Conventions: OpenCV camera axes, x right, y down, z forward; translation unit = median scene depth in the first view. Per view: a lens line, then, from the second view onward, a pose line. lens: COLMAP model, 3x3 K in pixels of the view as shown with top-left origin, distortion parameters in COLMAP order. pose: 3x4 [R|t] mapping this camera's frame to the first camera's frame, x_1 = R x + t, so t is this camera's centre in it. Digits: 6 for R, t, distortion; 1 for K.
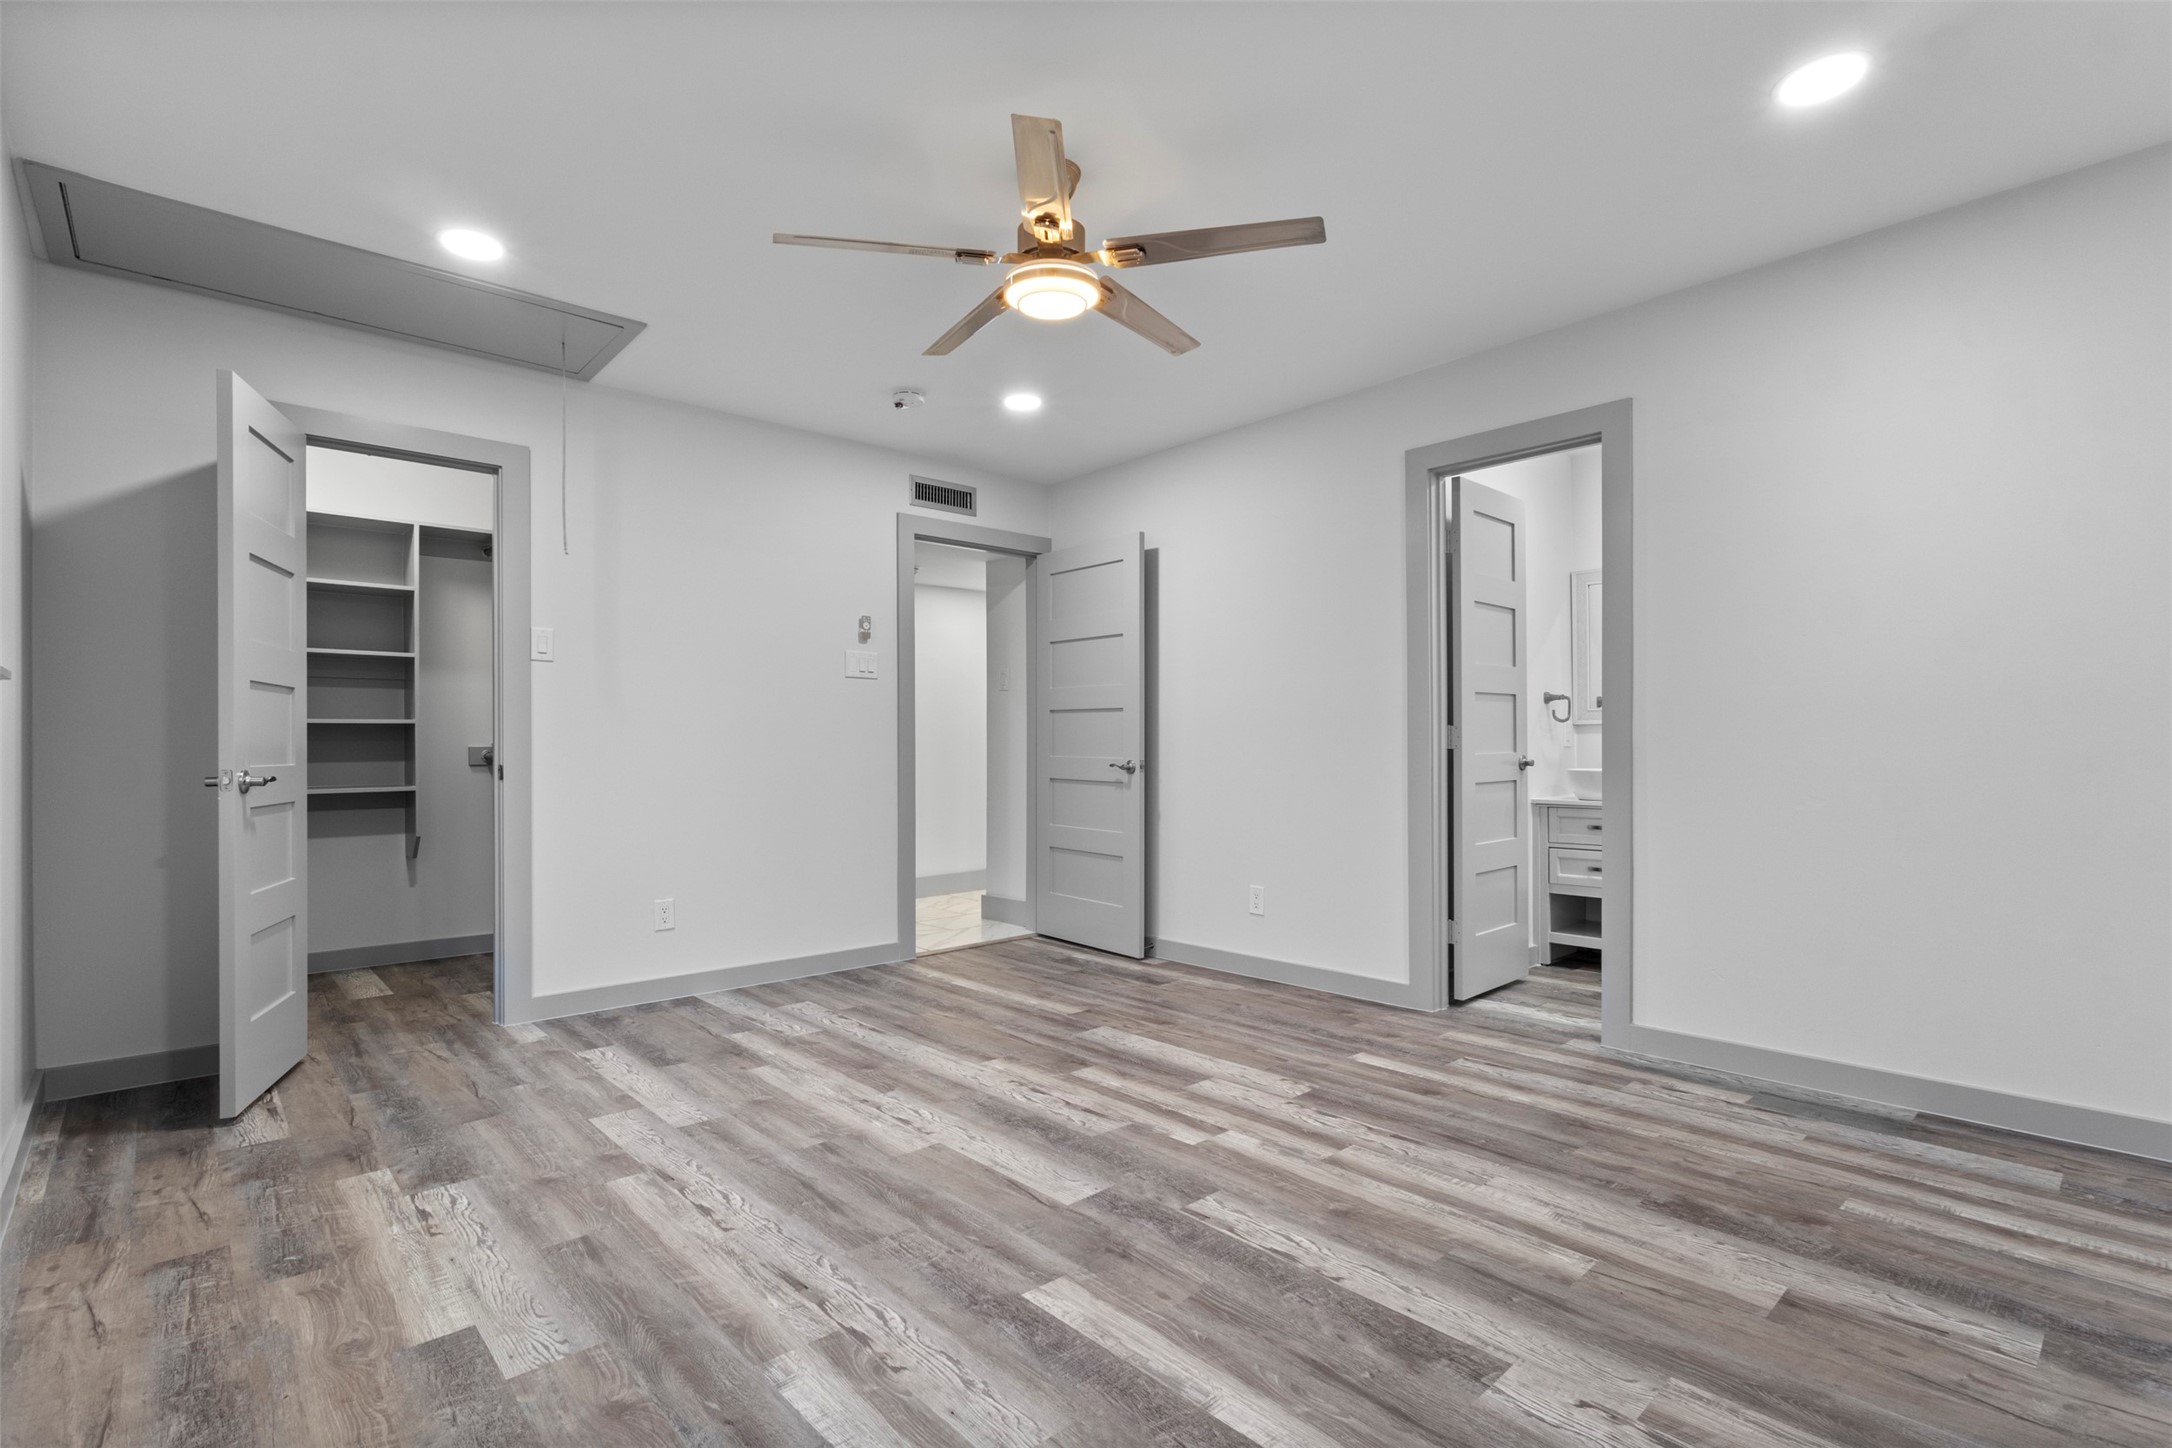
lens RADIAL K [[1006.6, 0, 1087.6], [0, 1006.6, 737.3], [0, 0, 1]] dist [0.002336, 0.002350]
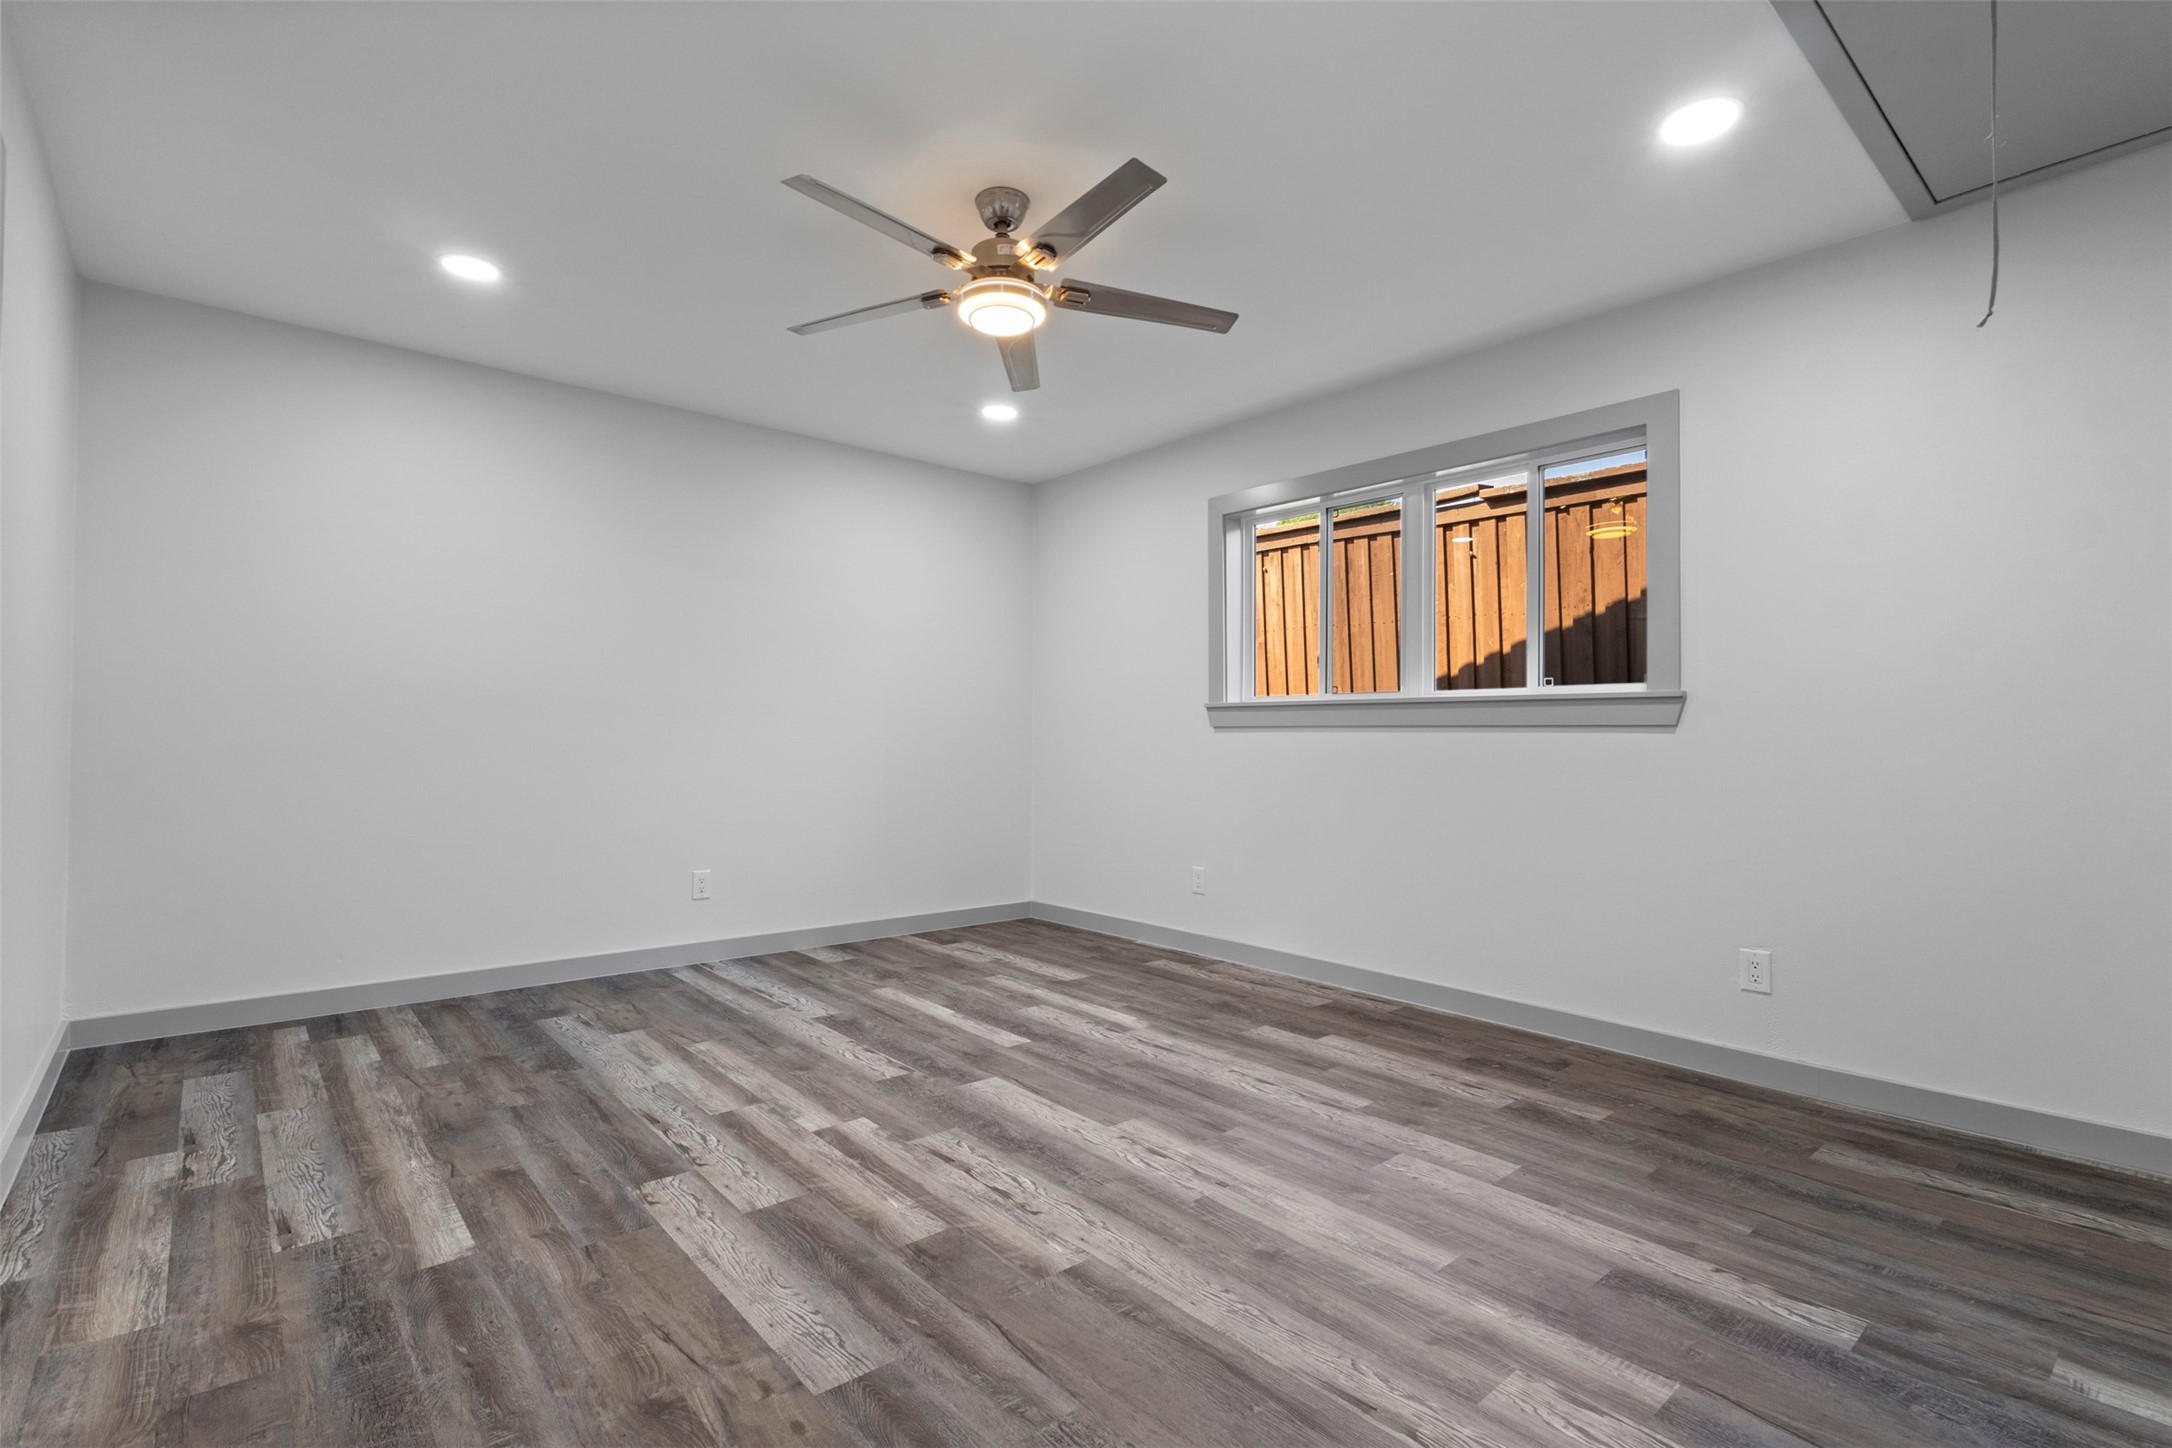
lens RADIAL K [[1006.6, 0, 1084.6], [0, 1006.6, 727.2], [0, 0, 1]] dist [0.002336, 0.002350]
pose [[-0.999540, -0.003737, 0.030098, -0.153830], [-0.004432, 0.999725, -0.023040, 0.023301], [-0.030004, -0.023163, -0.999281, 2.035292]]
